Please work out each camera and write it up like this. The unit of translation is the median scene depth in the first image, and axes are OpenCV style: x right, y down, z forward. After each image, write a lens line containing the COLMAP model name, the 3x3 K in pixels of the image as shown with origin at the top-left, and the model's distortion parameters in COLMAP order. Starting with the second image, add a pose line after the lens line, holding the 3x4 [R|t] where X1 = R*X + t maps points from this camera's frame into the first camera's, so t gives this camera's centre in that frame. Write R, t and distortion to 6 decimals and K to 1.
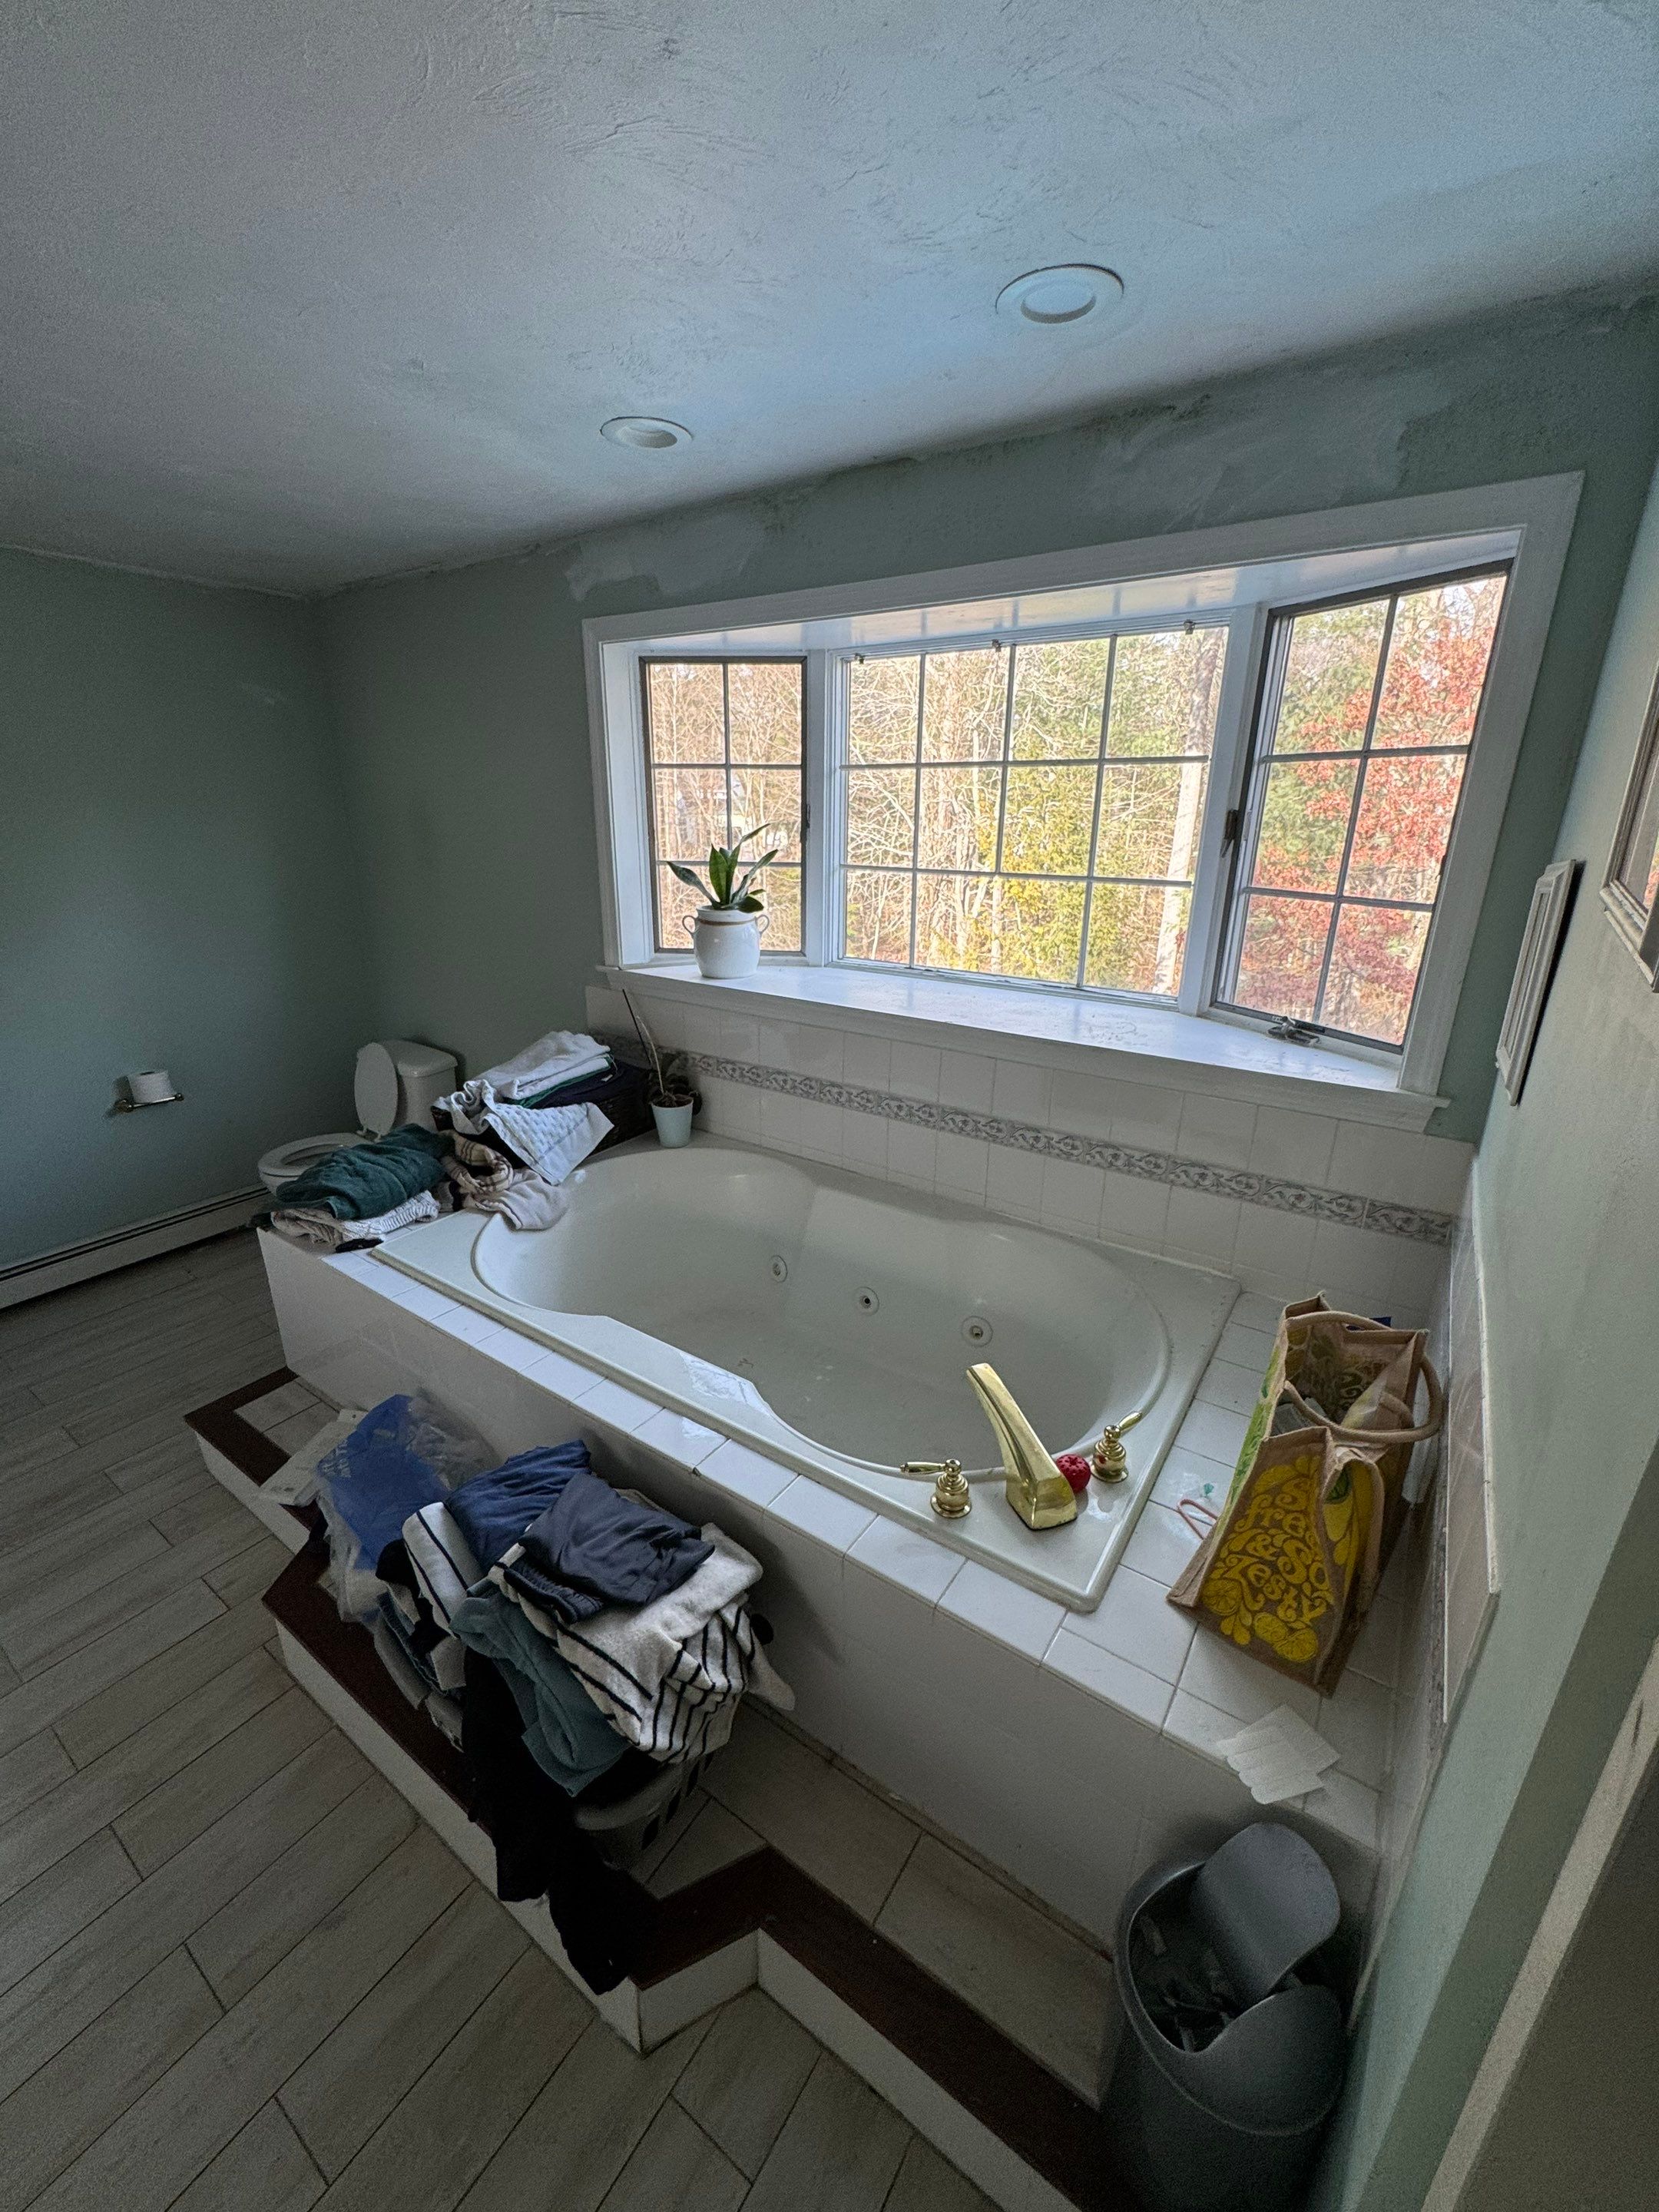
lens RADIAL K [[869.3, 0, 829.5], [0, 869.3, 1106.0], [0, 0, 1]] dist [-0.002319, 0.000004]
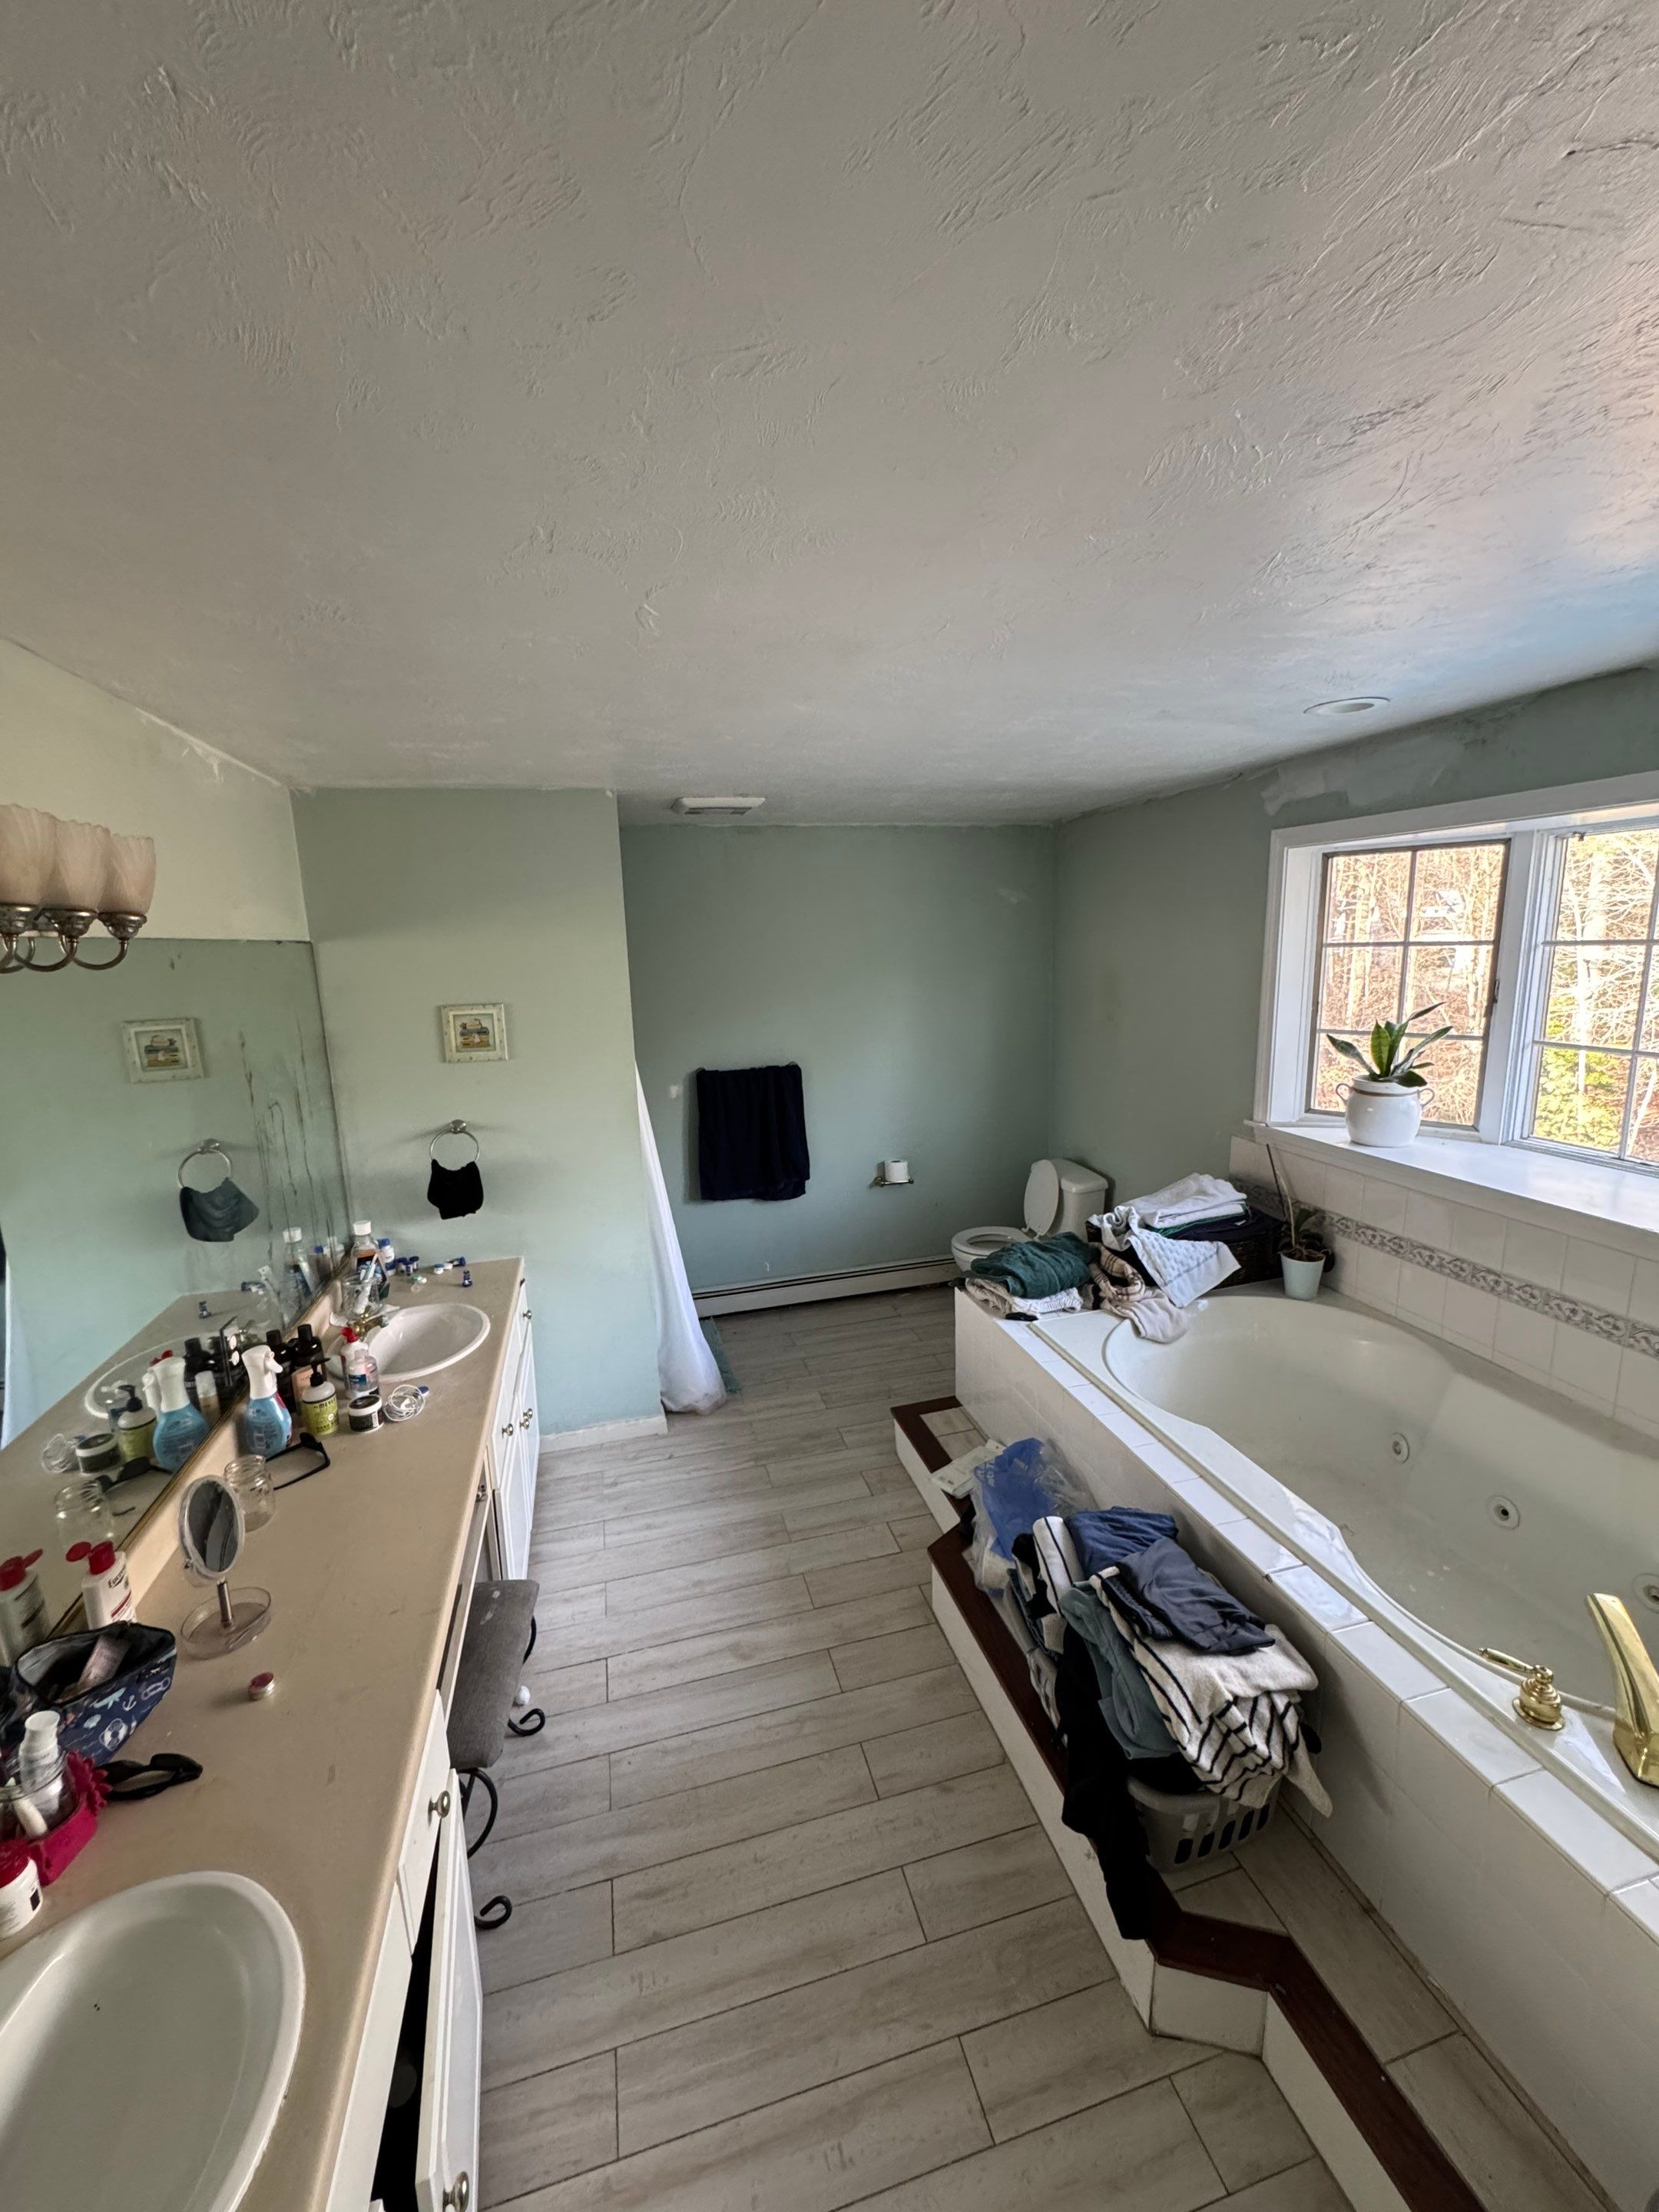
lens RADIAL K [[869.3, 0, 829.5], [0, 869.3, 1106.0], [0, 0, 1]] dist [-0.002319, 0.000004]
pose [[0.754248, 0.085579, -0.650988, 0.066320], [-0.173227, 0.982278, -0.071573, -0.009582], [0.633326, 0.166752, 0.755706, -0.224107]]
